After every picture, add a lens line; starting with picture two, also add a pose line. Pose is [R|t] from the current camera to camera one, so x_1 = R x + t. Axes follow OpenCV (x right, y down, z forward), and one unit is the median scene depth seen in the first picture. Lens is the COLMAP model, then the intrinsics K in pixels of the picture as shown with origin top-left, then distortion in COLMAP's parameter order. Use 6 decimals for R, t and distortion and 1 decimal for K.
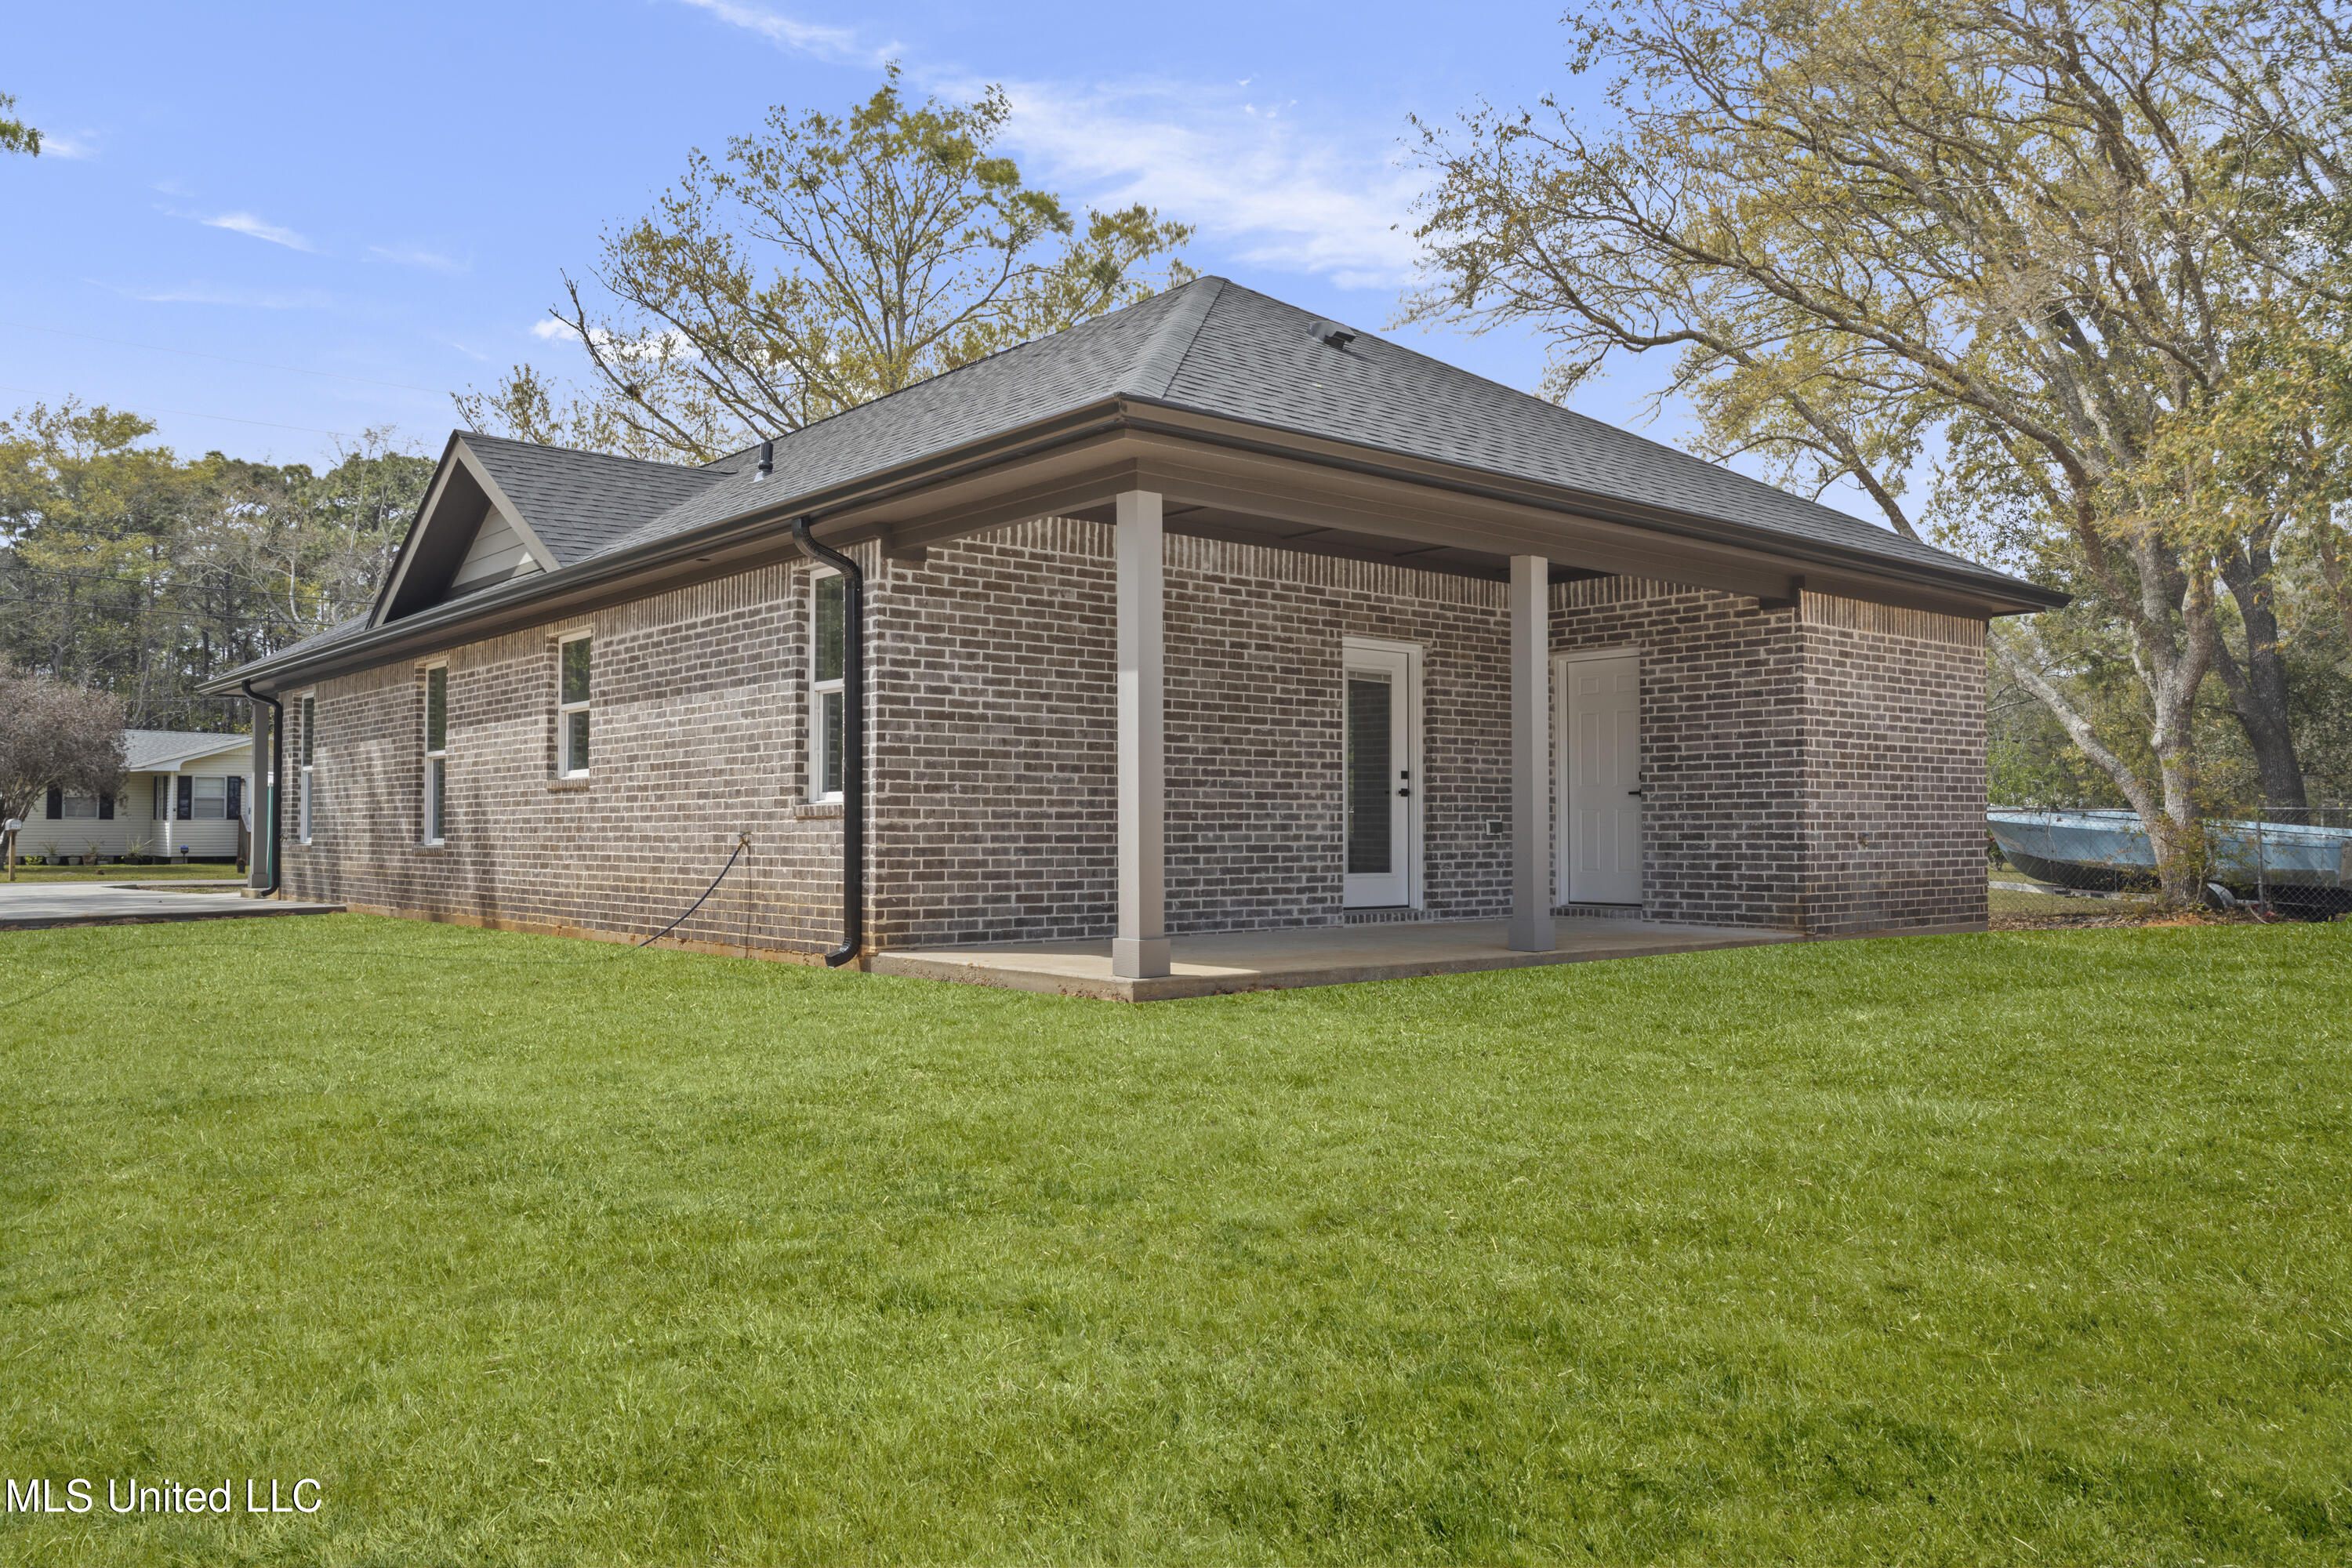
lens RADIAL K [[1804.3, 0, 1183.2], [0, 1804.3, 772.5], [0, 0, 1]] dist [0.032118, 0.001411]
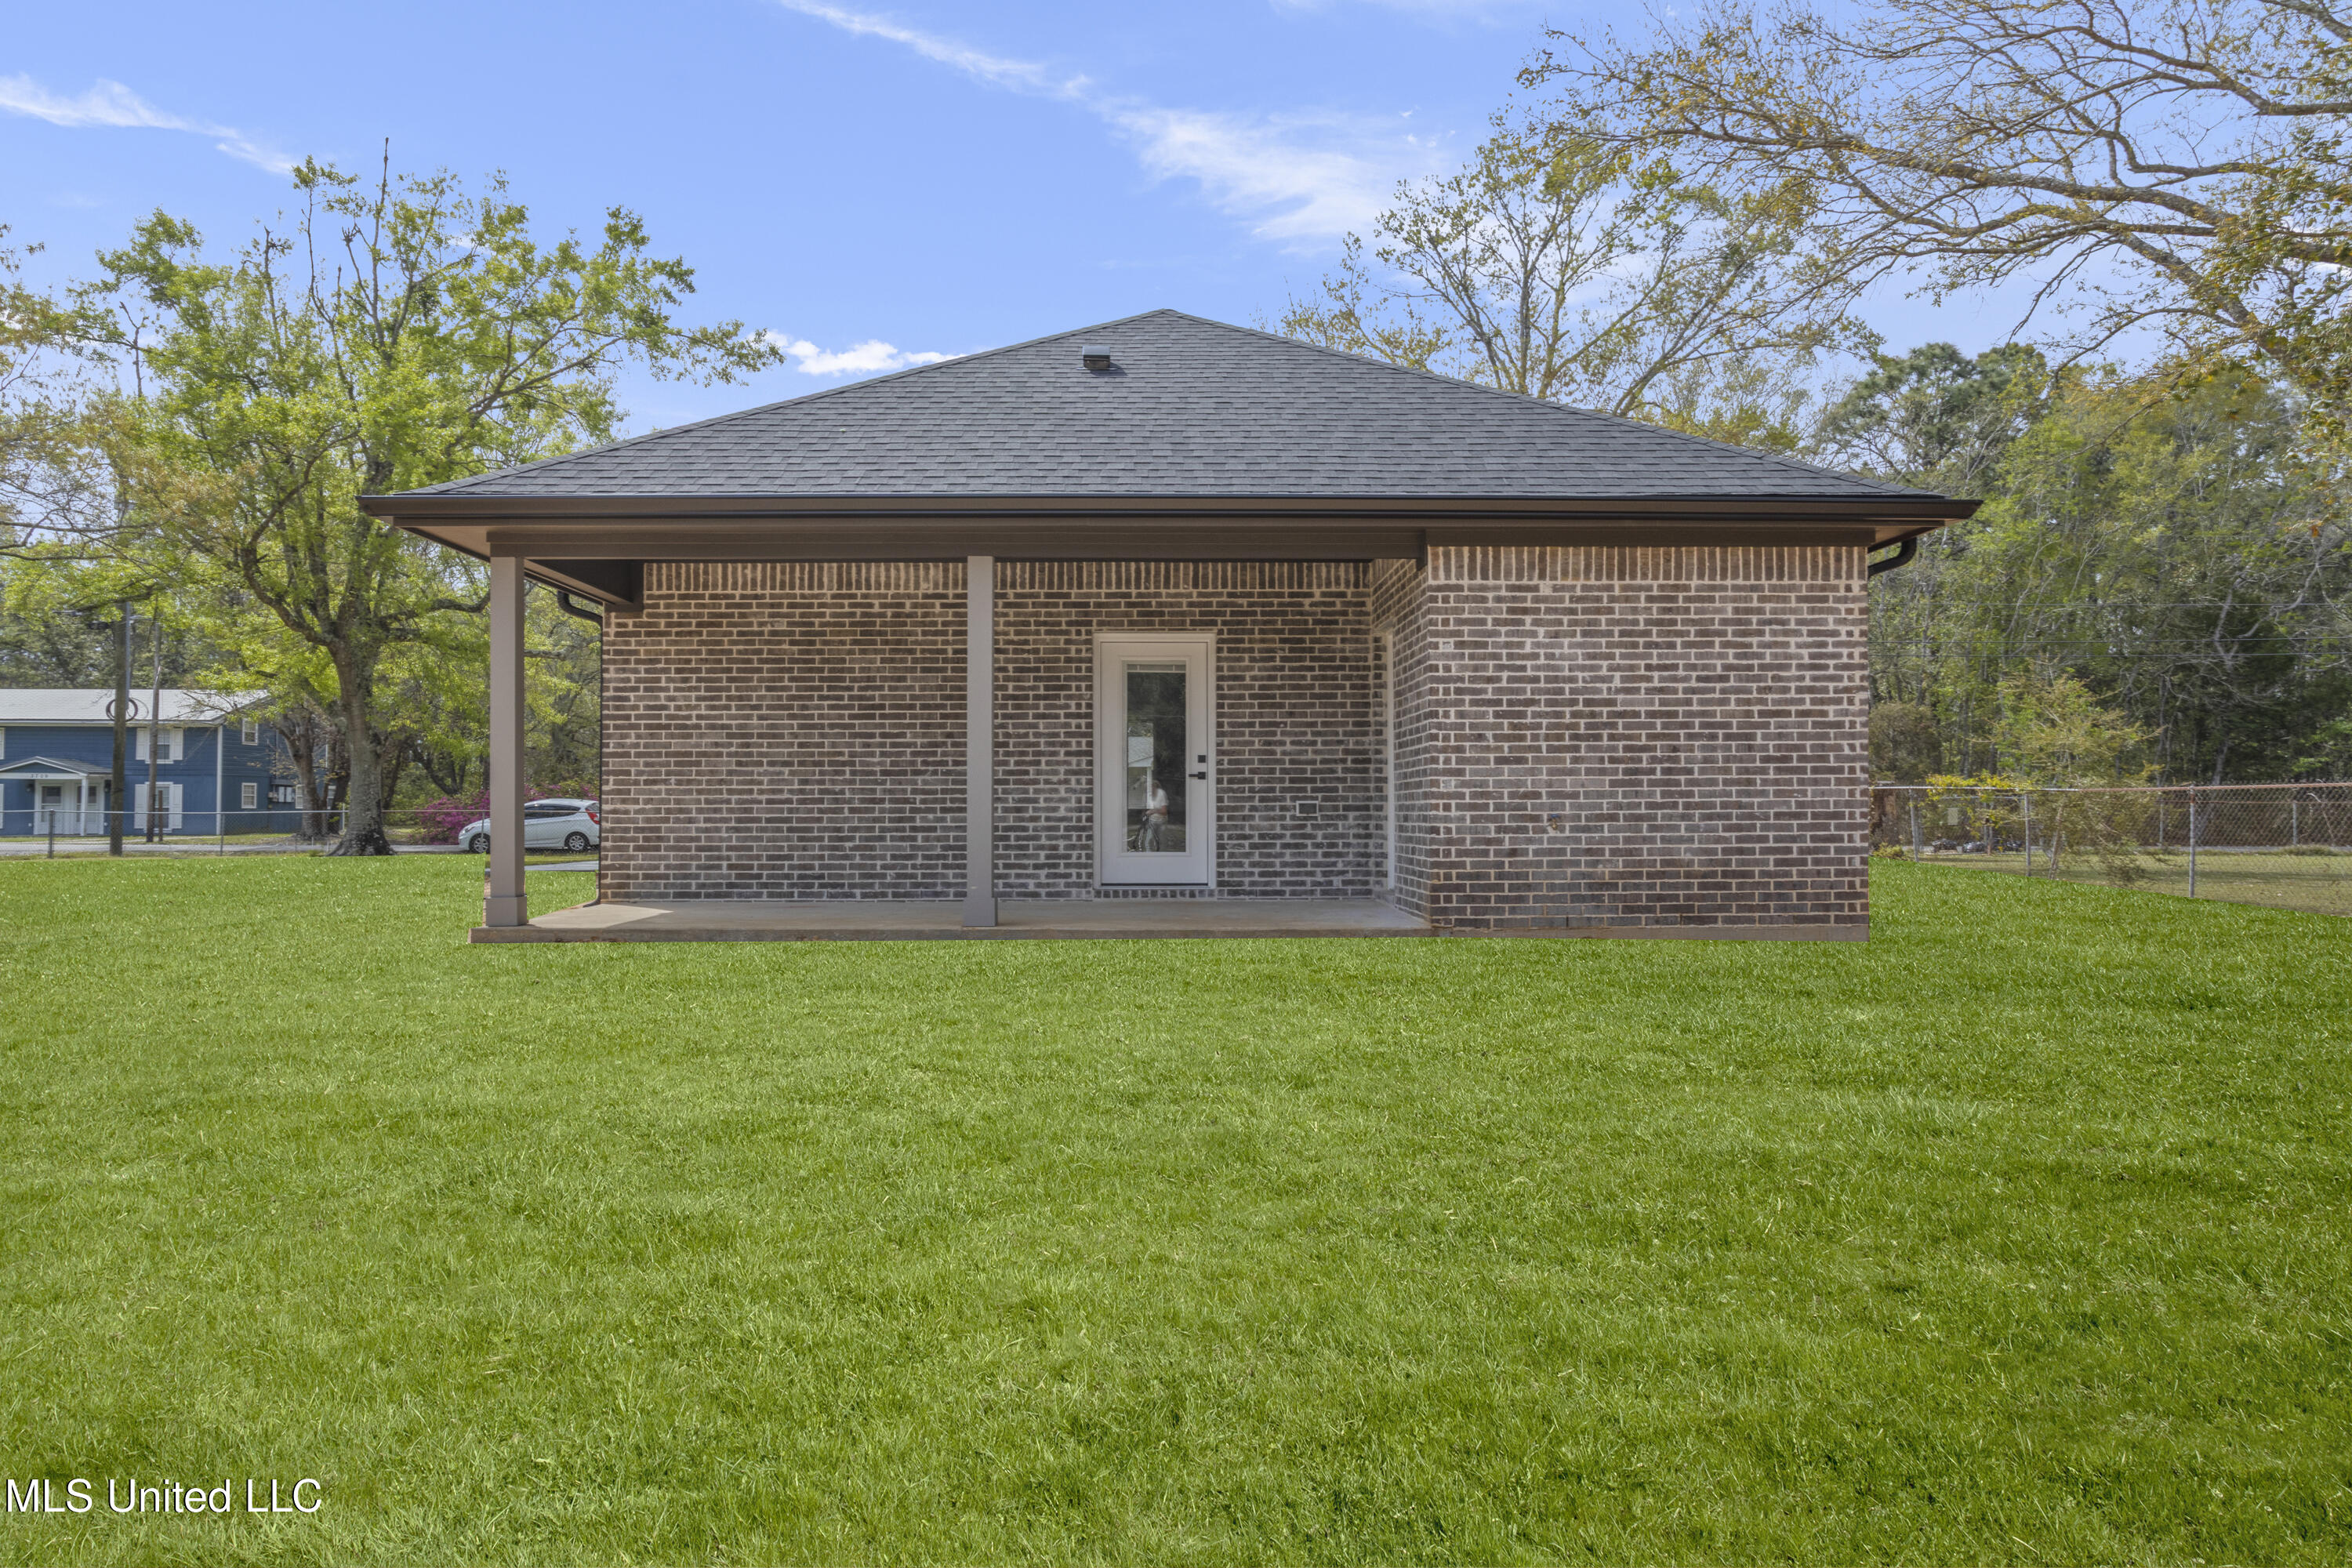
lens RADIAL K [[1598.4, 0, 1175.3], [0, 1598.4, 786.3], [0, 0, 1]] dist [0.002093, 0.000508]
pose [[0.744568, -0.011952, -0.667439, 0.875404], [0.024648, 0.999650, 0.009595, 0.009535], [0.667091, -0.023595, 0.744602, 0.358524]]
